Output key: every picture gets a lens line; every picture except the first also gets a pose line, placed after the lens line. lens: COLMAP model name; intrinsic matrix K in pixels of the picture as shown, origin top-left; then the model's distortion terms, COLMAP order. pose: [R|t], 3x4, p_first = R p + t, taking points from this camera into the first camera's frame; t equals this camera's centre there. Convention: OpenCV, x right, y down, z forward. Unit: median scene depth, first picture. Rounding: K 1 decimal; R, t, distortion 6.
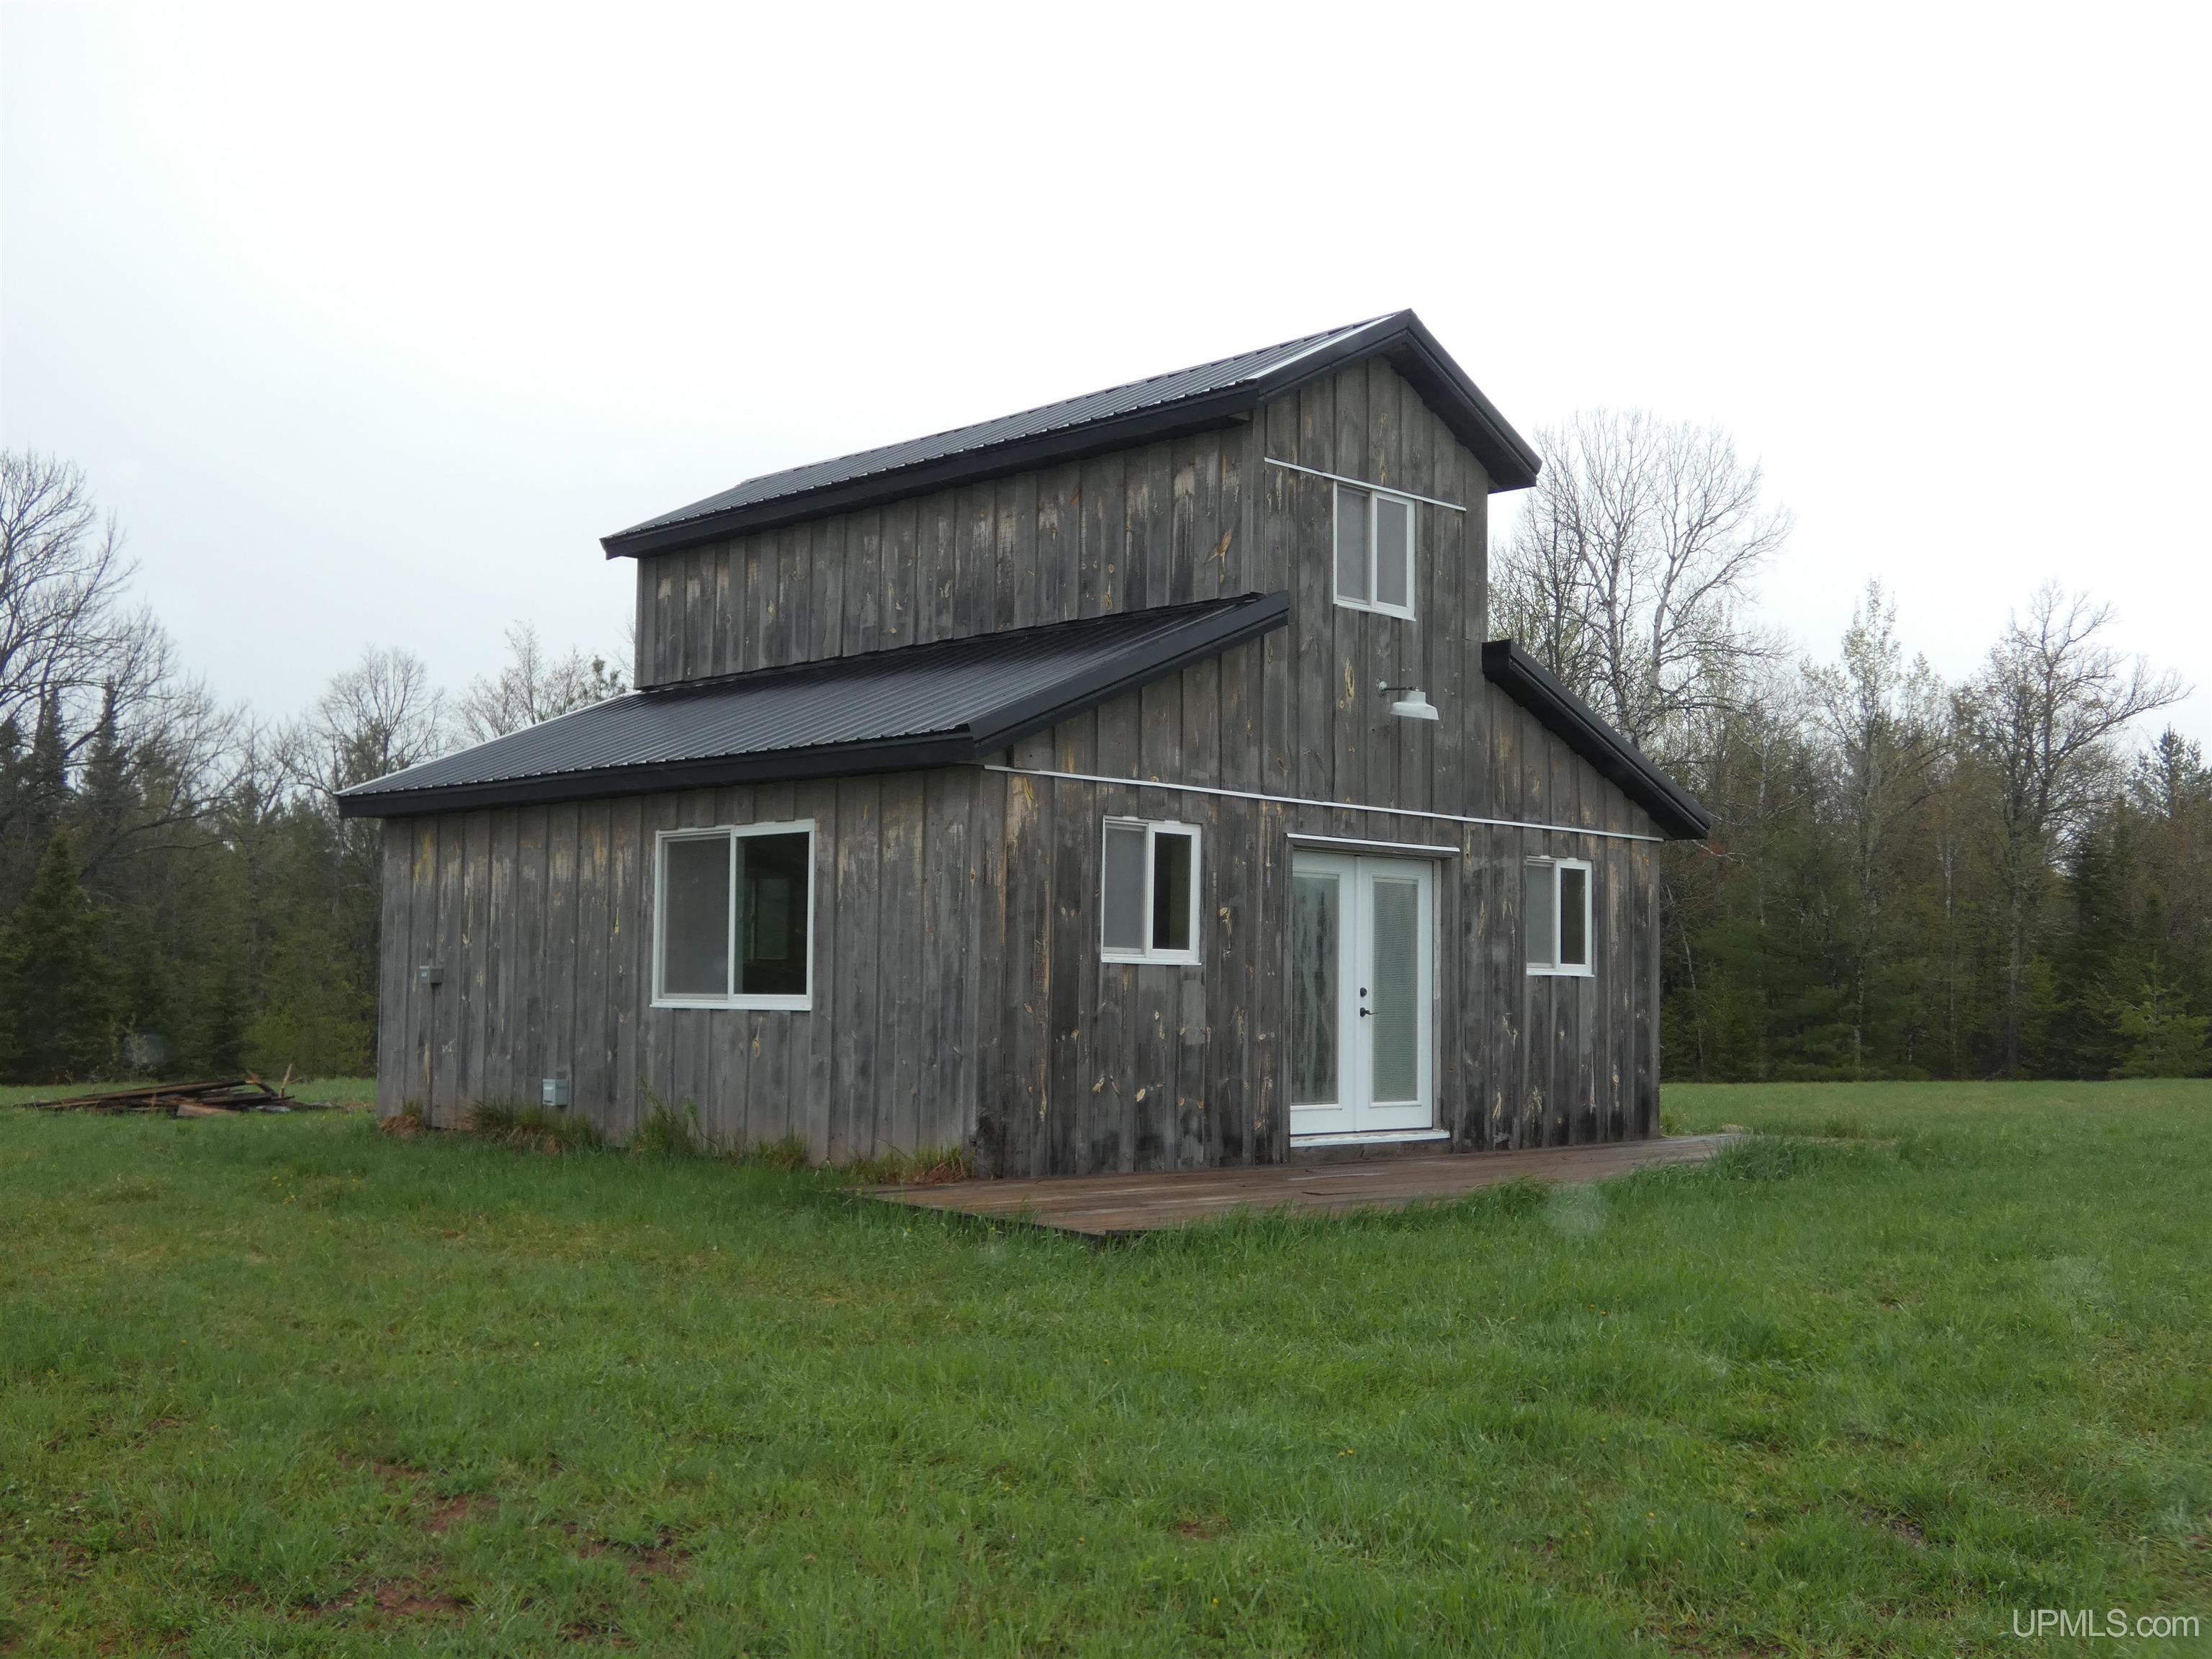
lens RADIAL K [[2389.4, 0, 1106.0], [0, 2389.4, 829.5], [0, 0, 1]] dist [0.005078, -0.006528]
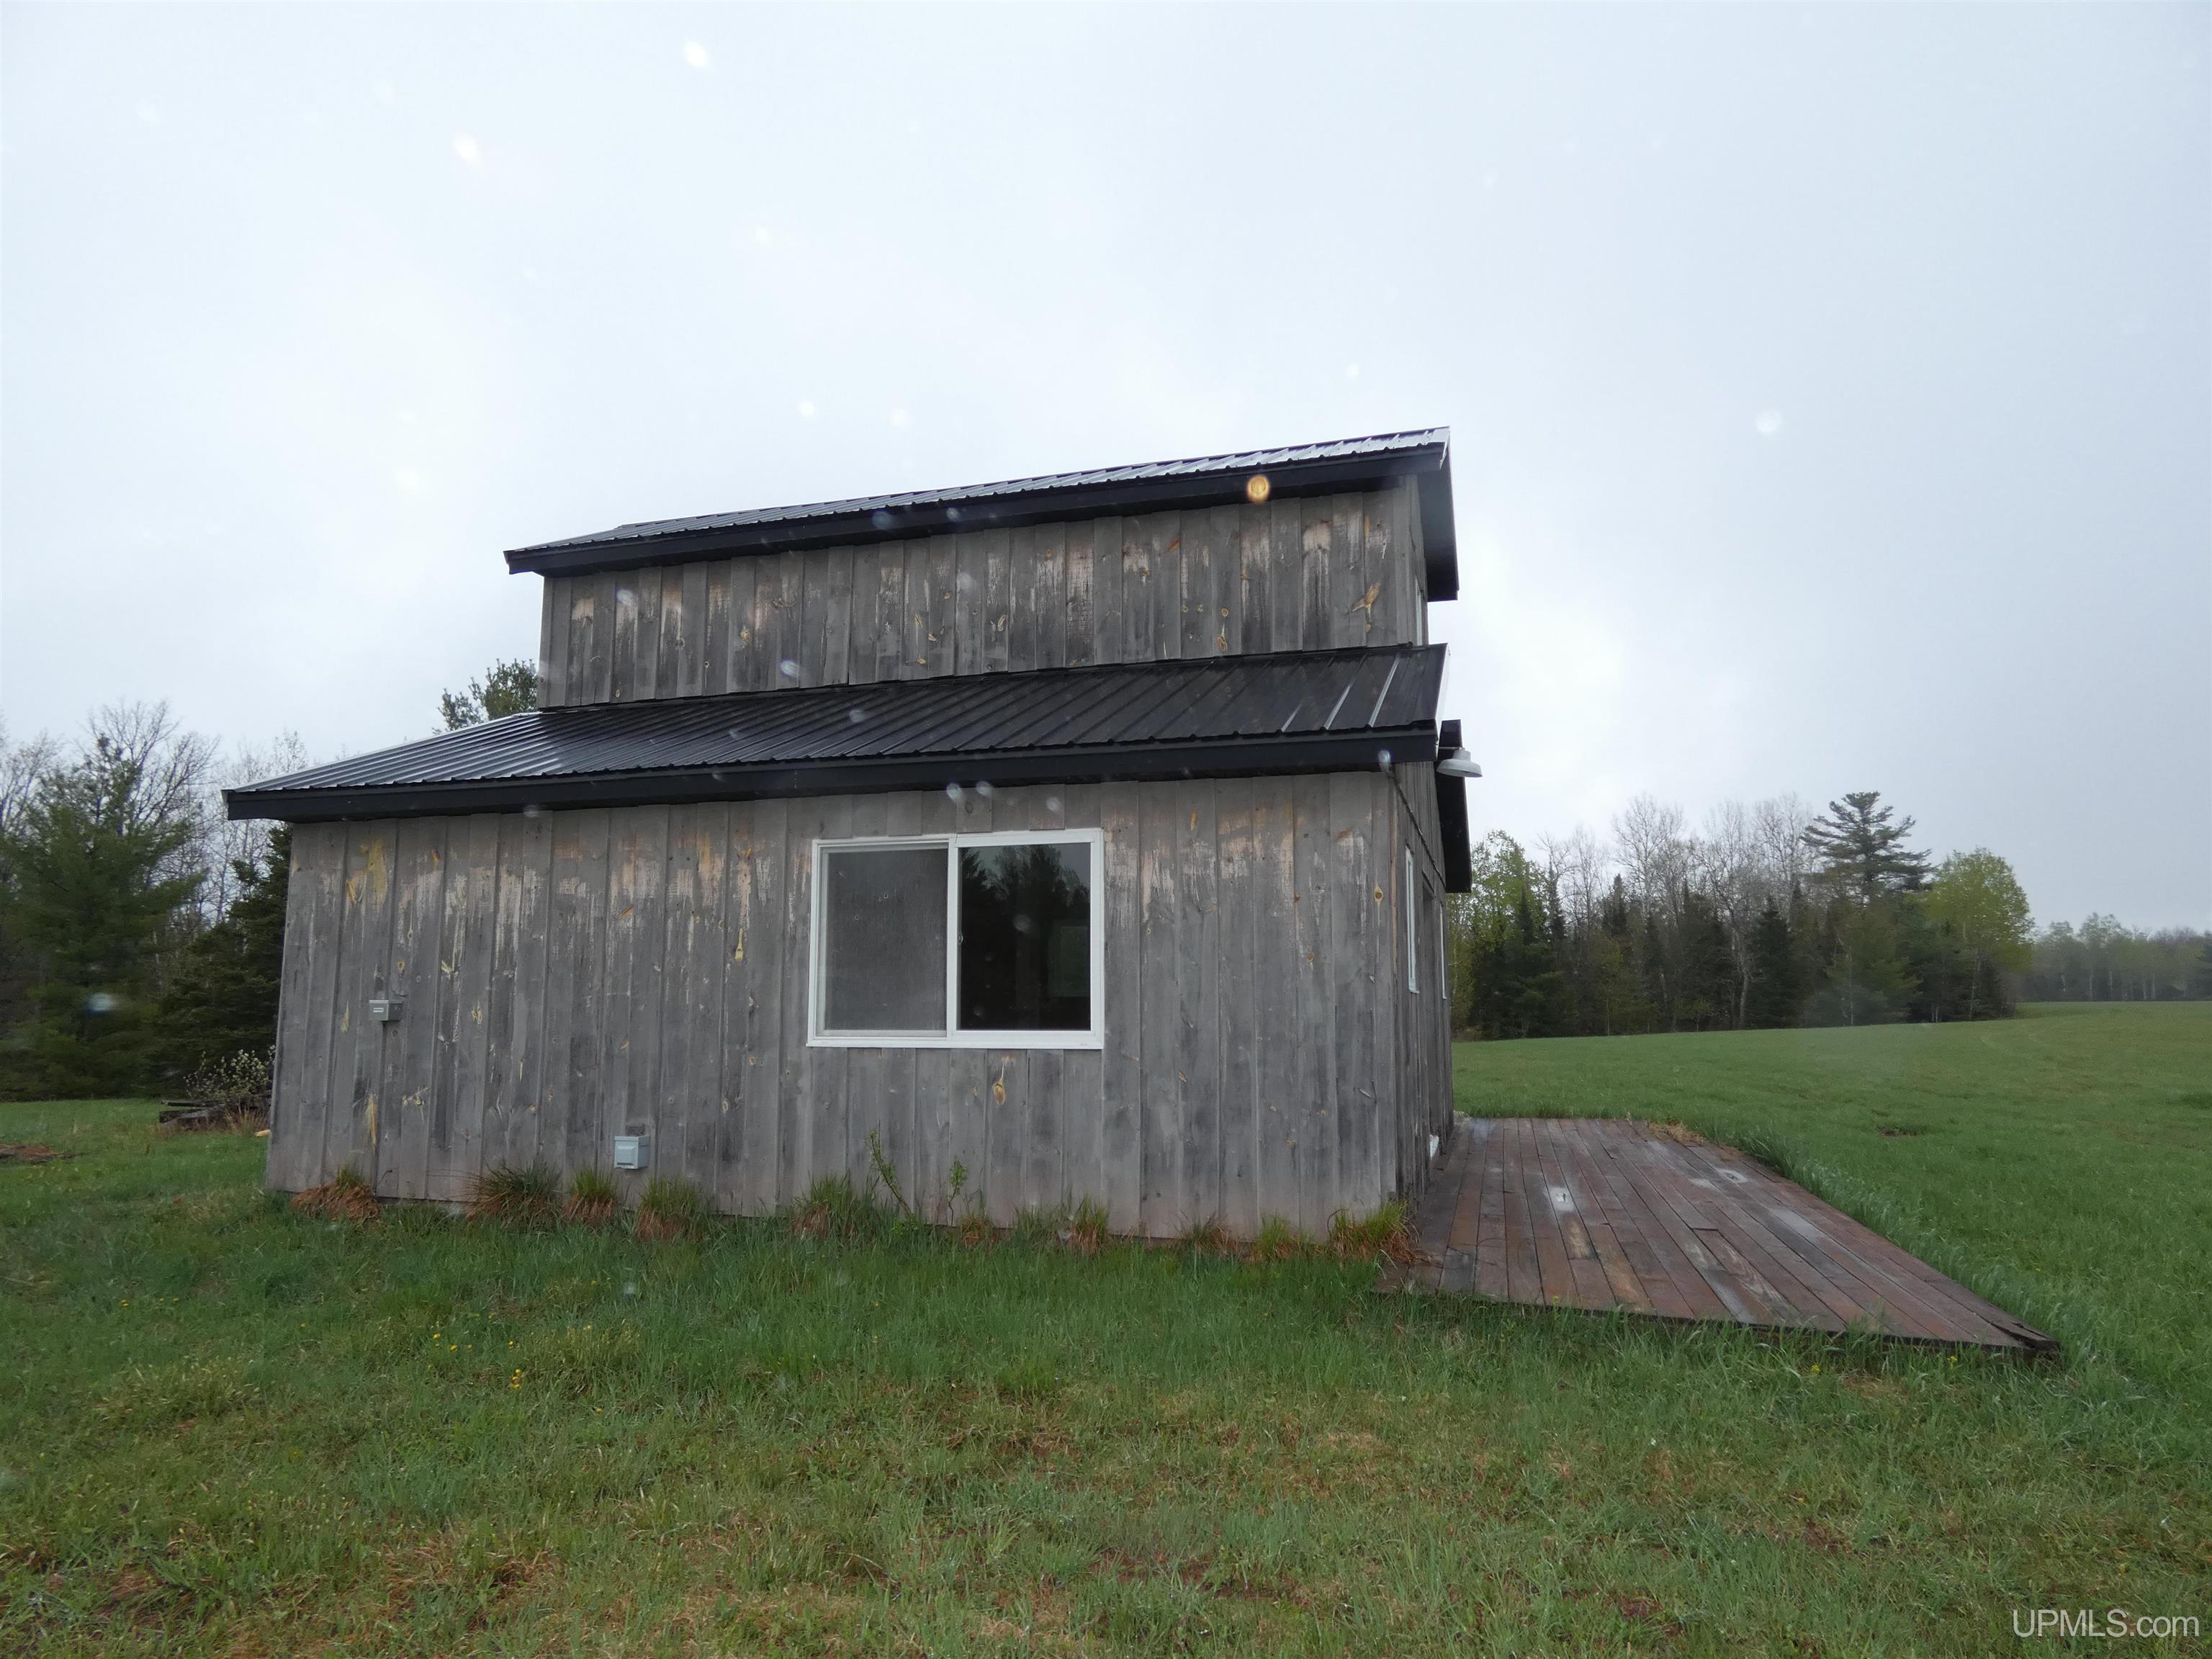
lens RADIAL K [[1350.6, 0, 1106.0], [0, 1350.6, 829.5], [0, 0, 1]] dist [-0.021451, -0.000843]
pose [[0.863626, 0.053075, 0.501332, -0.333175], [-0.022293, 0.997491, -0.067198, 0.026494], [-0.503641, 0.046857, 0.862642, 0.518046]]
